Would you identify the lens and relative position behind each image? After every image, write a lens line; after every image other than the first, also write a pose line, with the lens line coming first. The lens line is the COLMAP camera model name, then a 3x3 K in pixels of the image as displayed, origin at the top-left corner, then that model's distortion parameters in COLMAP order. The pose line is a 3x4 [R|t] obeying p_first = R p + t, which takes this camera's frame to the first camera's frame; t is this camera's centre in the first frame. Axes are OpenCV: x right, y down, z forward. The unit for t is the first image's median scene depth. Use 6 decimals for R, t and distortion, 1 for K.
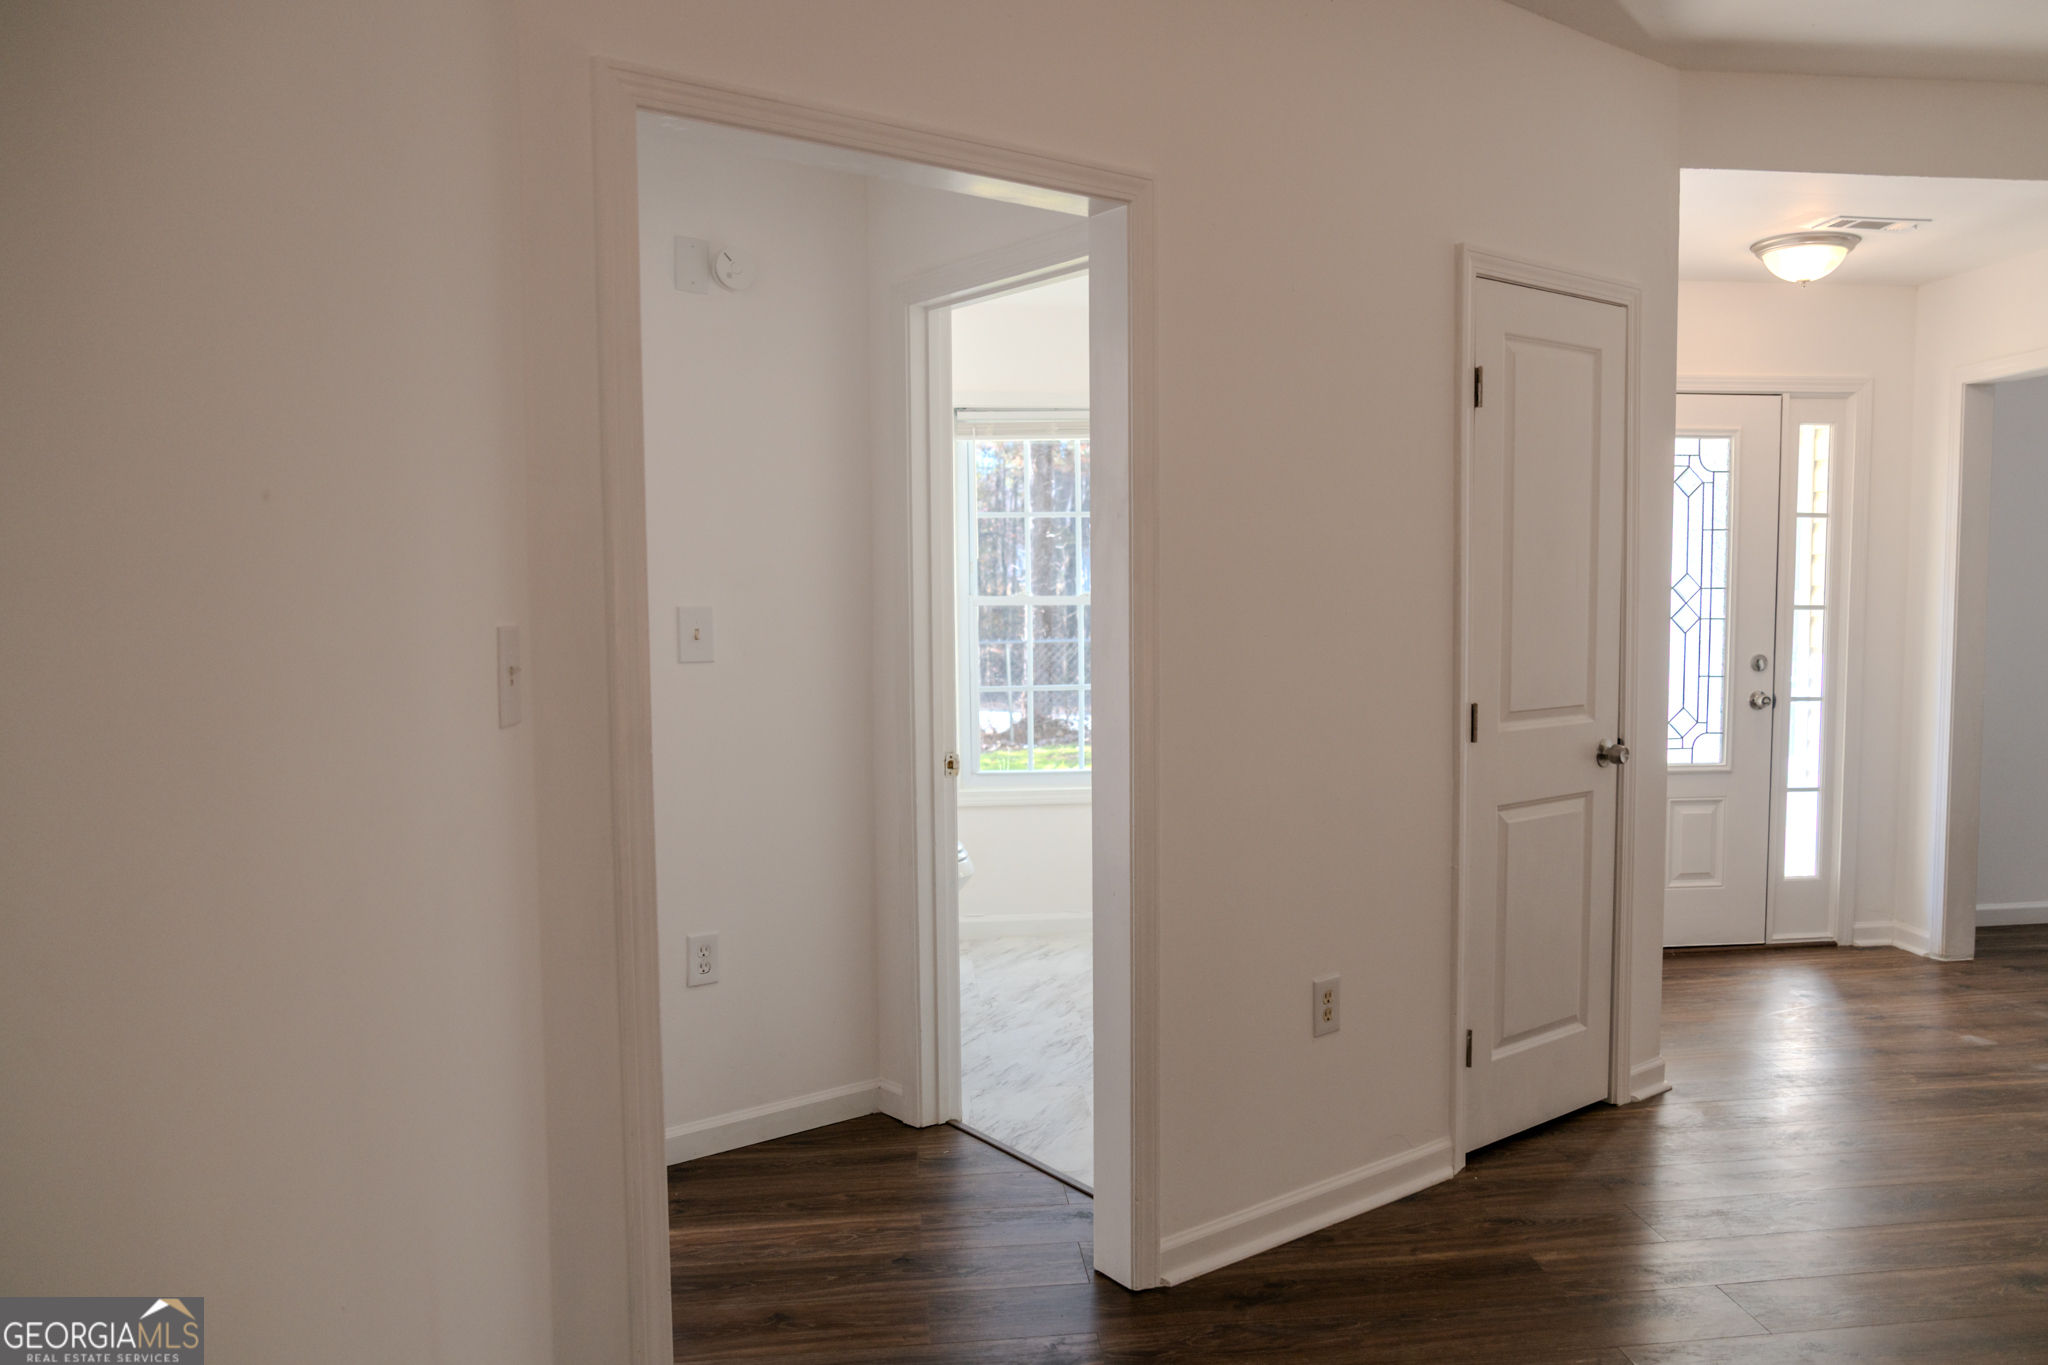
lens RADIAL K [[1500.0, 0, 1120.5], [0, 1500.0, 688.4], [0, 0, 1]] dist [-0.054386, 0.067292]
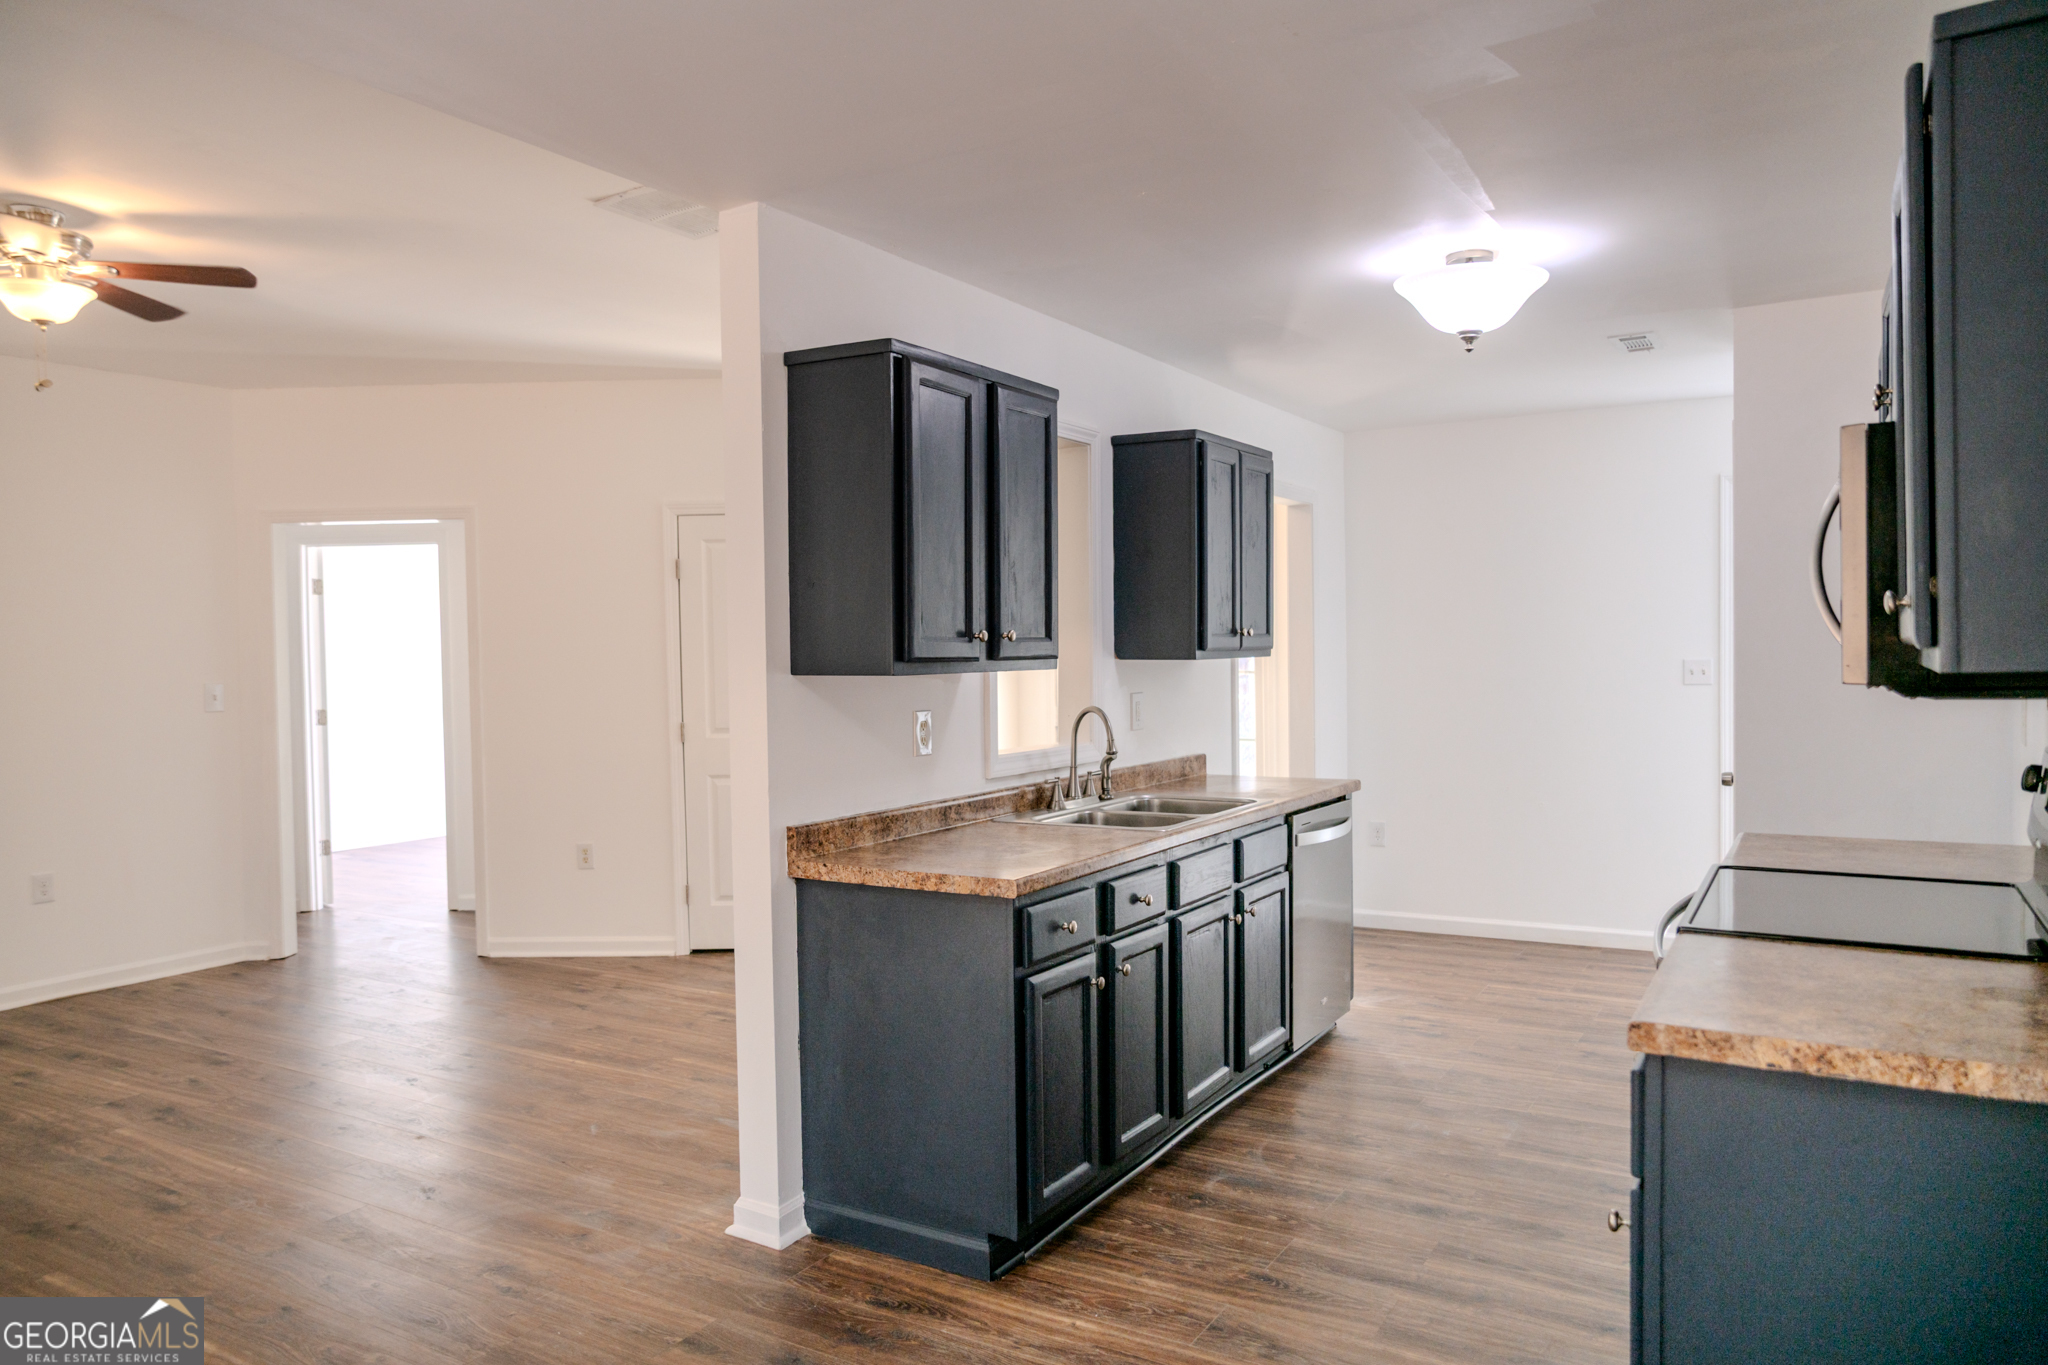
lens RADIAL K [[1386.0, 0, 1022.5], [0, 1386.0, 686.5], [0, 0, 1]] dist [-0.048237, 0.055402]
pose [[0.774197, 0.008473, -0.632888, 1.379127], [-0.029763, 0.999292, -0.023031, -0.007448], [0.632245, 0.036668, 0.773900, -0.128716]]
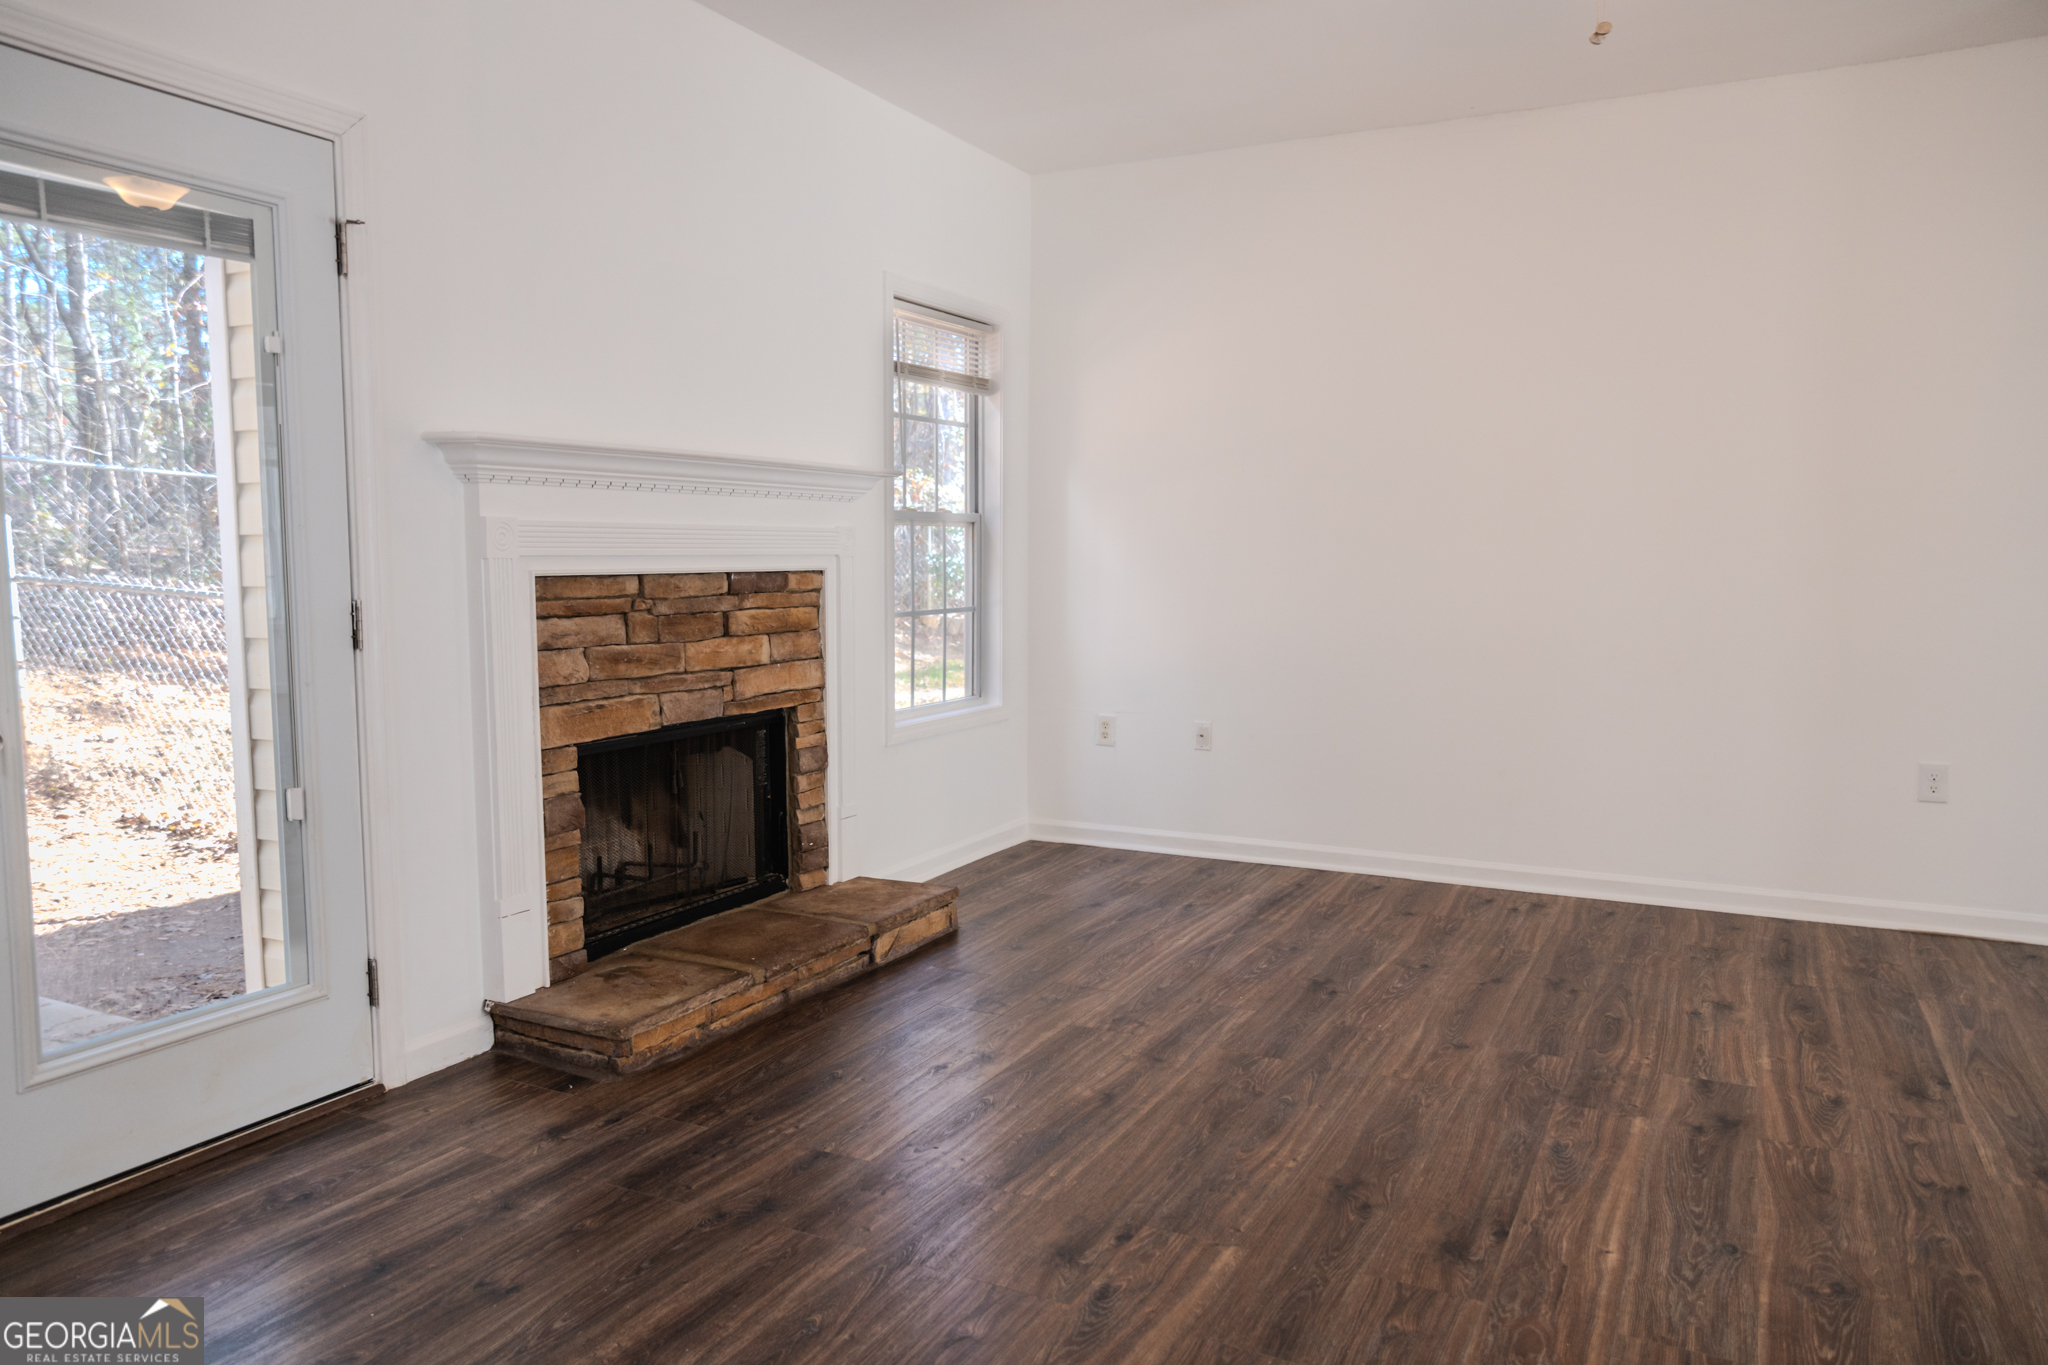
lens RADIAL K [[1416.0, 0, 1023.6], [0, 1416.0, 688.7], [0, 0, 1]] dist [-0.048105, 0.055365]
pose [[-0.579677, 0.082675, -0.810641, 1.008337], [-0.053456, 0.988838, 0.139074, 0.011980], [0.813091, 0.123952, -0.568788, 0.329663]]
